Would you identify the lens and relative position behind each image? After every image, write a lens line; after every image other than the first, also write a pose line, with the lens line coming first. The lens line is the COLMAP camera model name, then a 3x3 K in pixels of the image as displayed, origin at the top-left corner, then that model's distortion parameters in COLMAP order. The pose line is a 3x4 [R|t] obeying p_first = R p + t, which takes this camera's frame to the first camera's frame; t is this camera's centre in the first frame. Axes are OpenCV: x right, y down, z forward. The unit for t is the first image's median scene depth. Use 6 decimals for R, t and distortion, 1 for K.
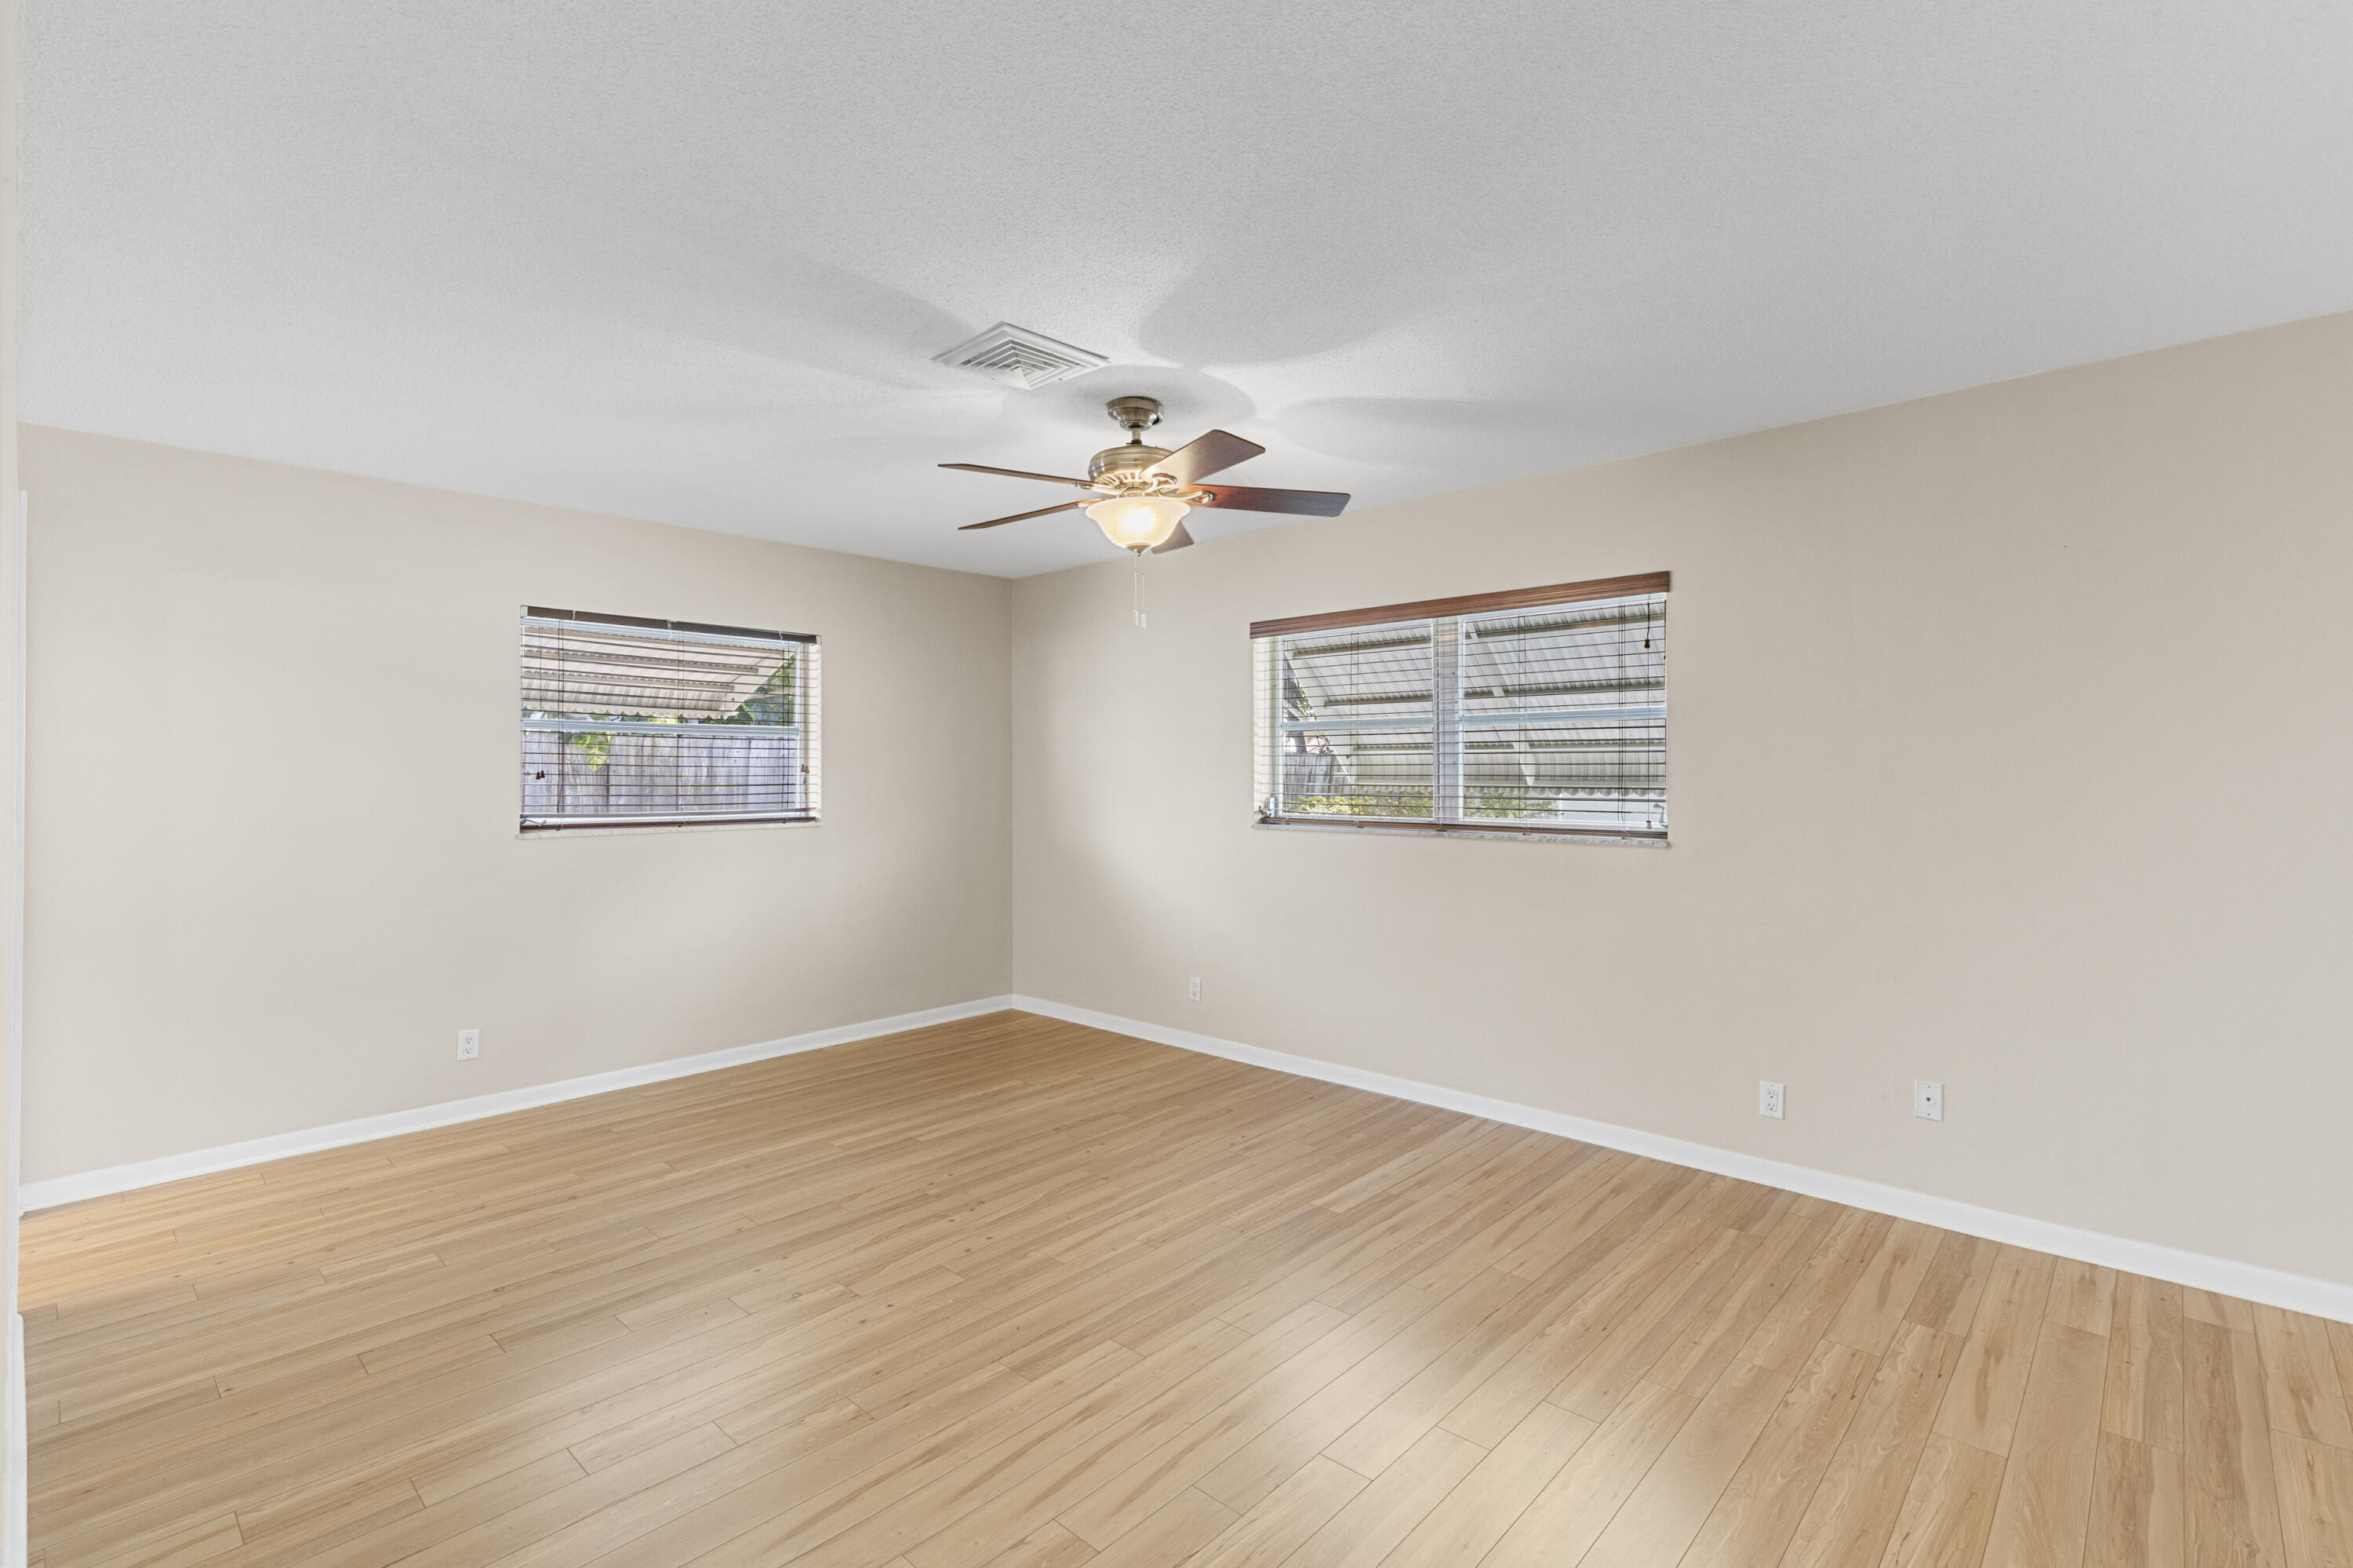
lens RADIAL K [[1058.4, 0, 1179.9], [0, 1058.4, 776.3], [0, 0, 1]] dist [-0.001479, 0.000390]
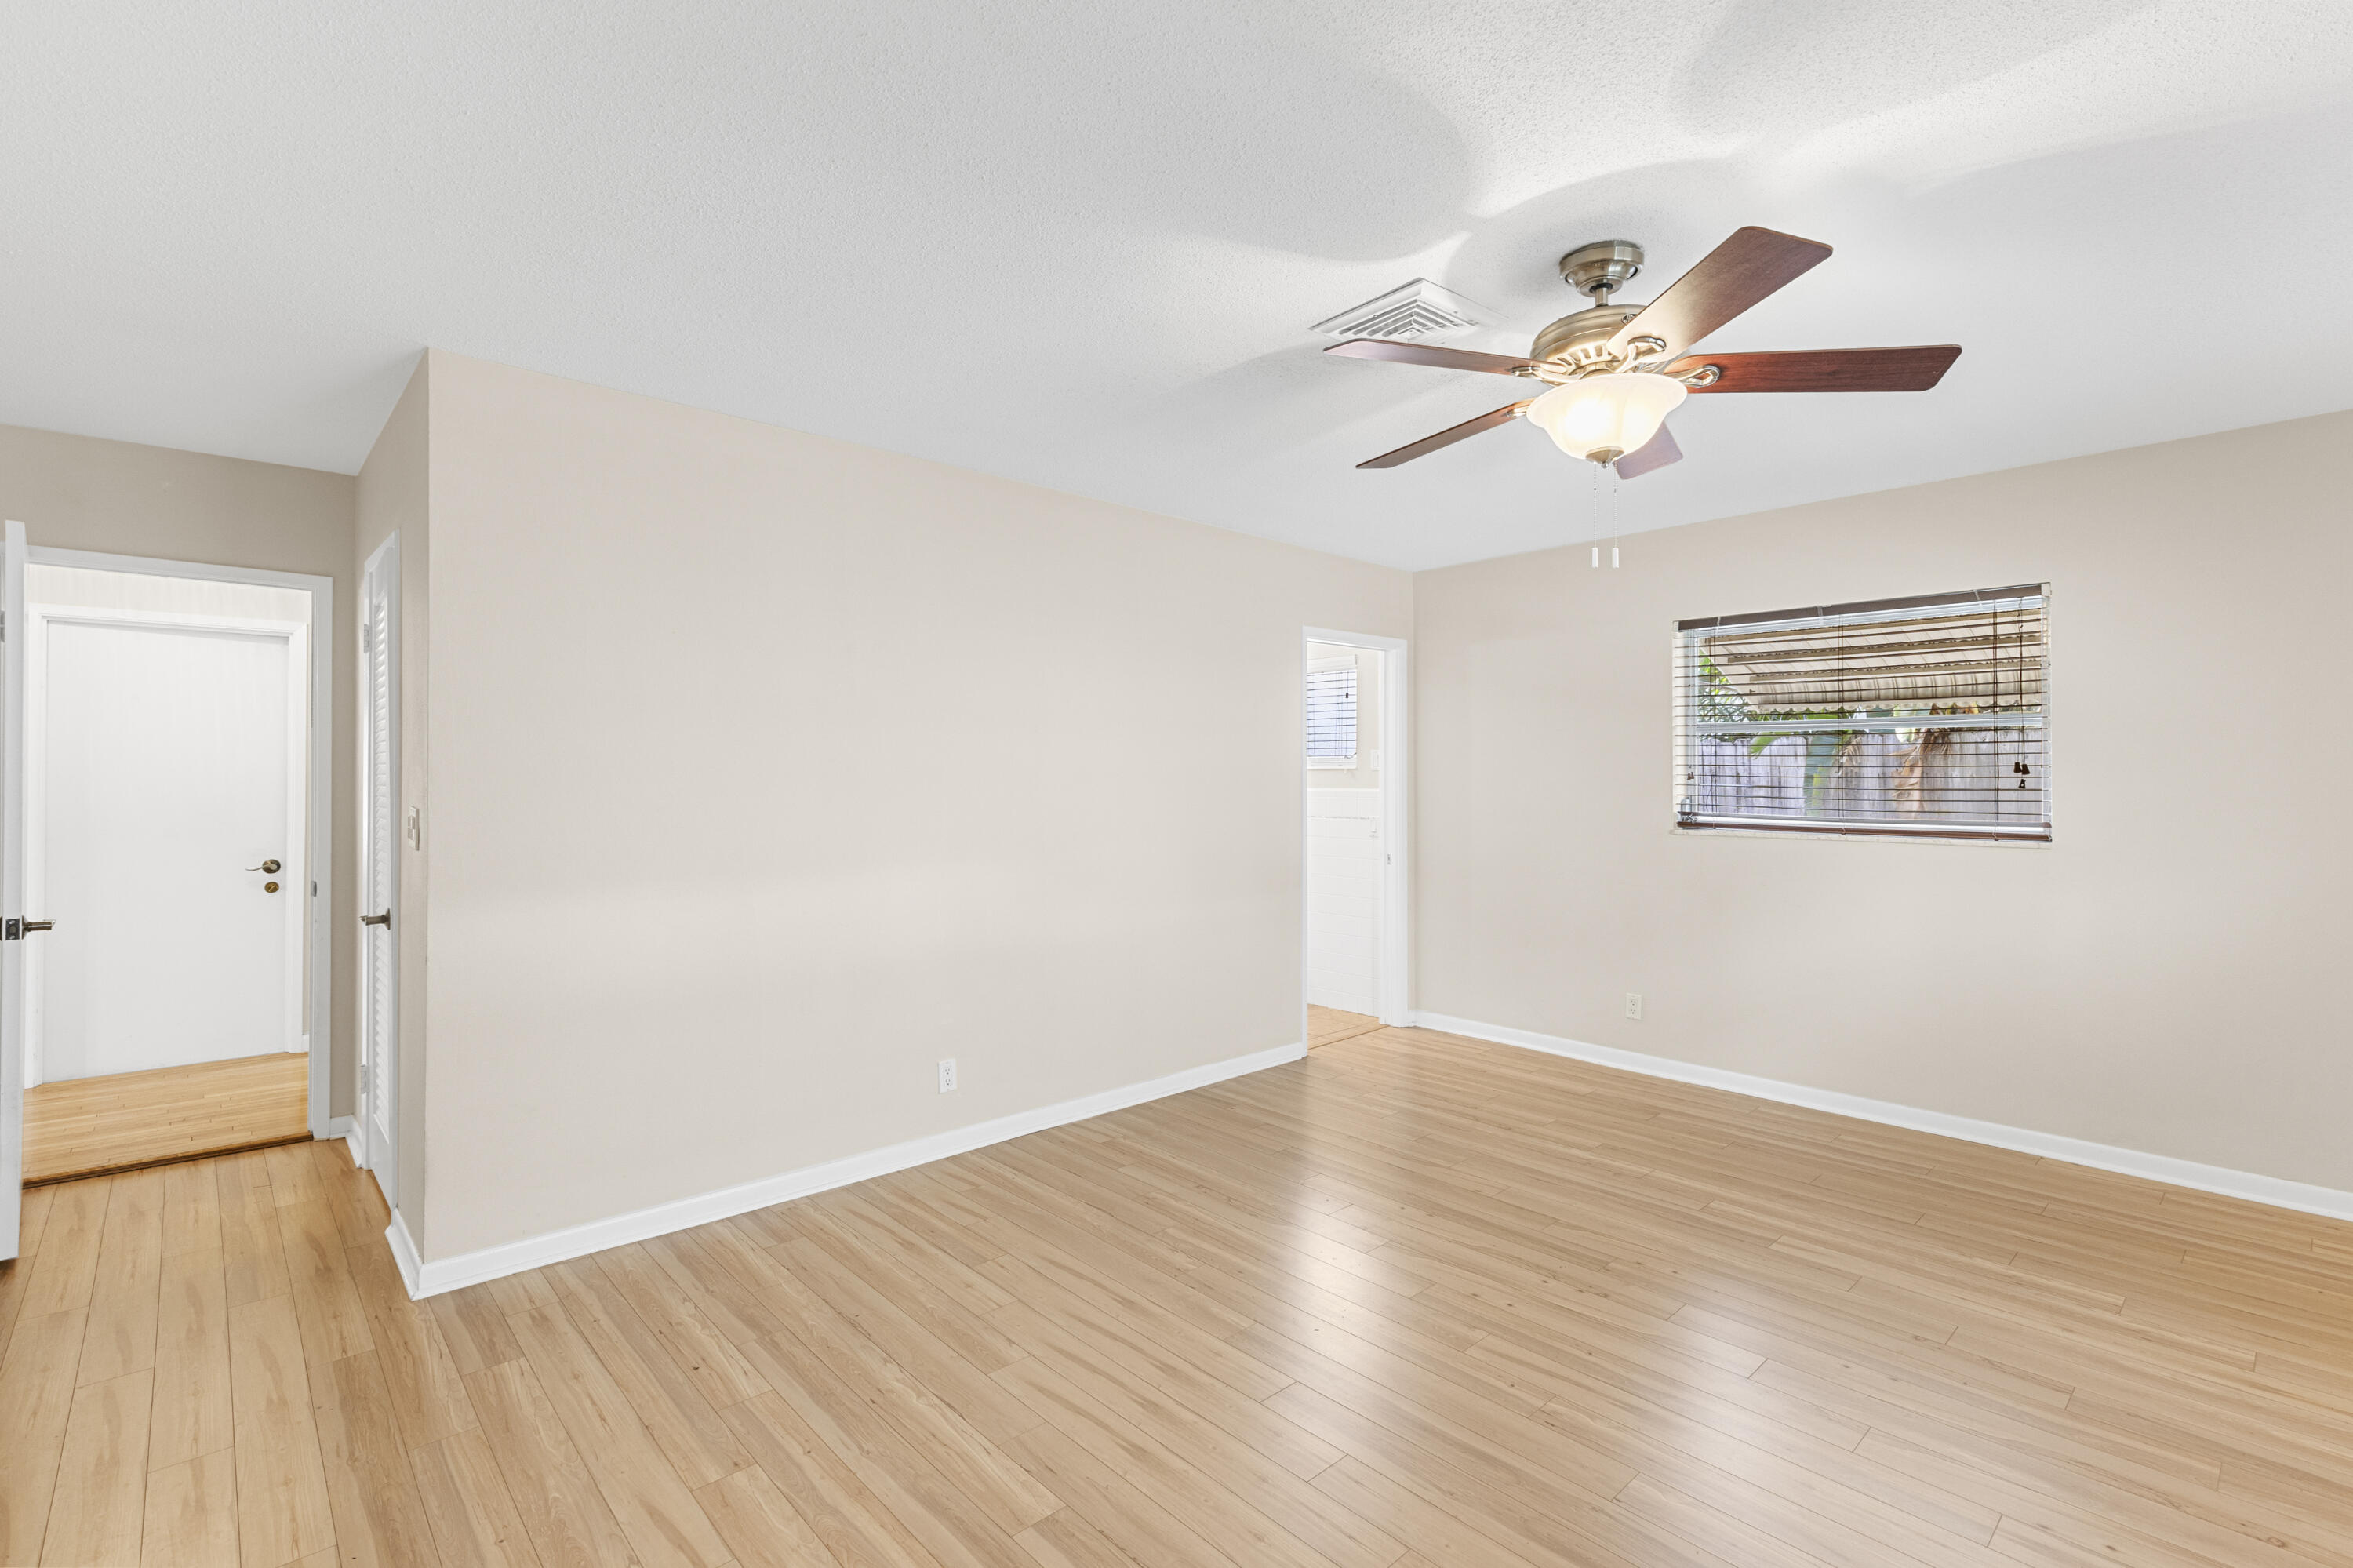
lens RADIAL K [[1058.4, 0, 1179.8], [0, 1058.4, 777.6], [0, 0, 1]] dist [-0.001479, 0.000390]
pose [[-0.071272, 0.005445, -0.997442, 0.540084], [-0.006680, 0.999960, 0.005936, -0.001825], [0.997435, 0.007086, -0.071233, 0.599754]]
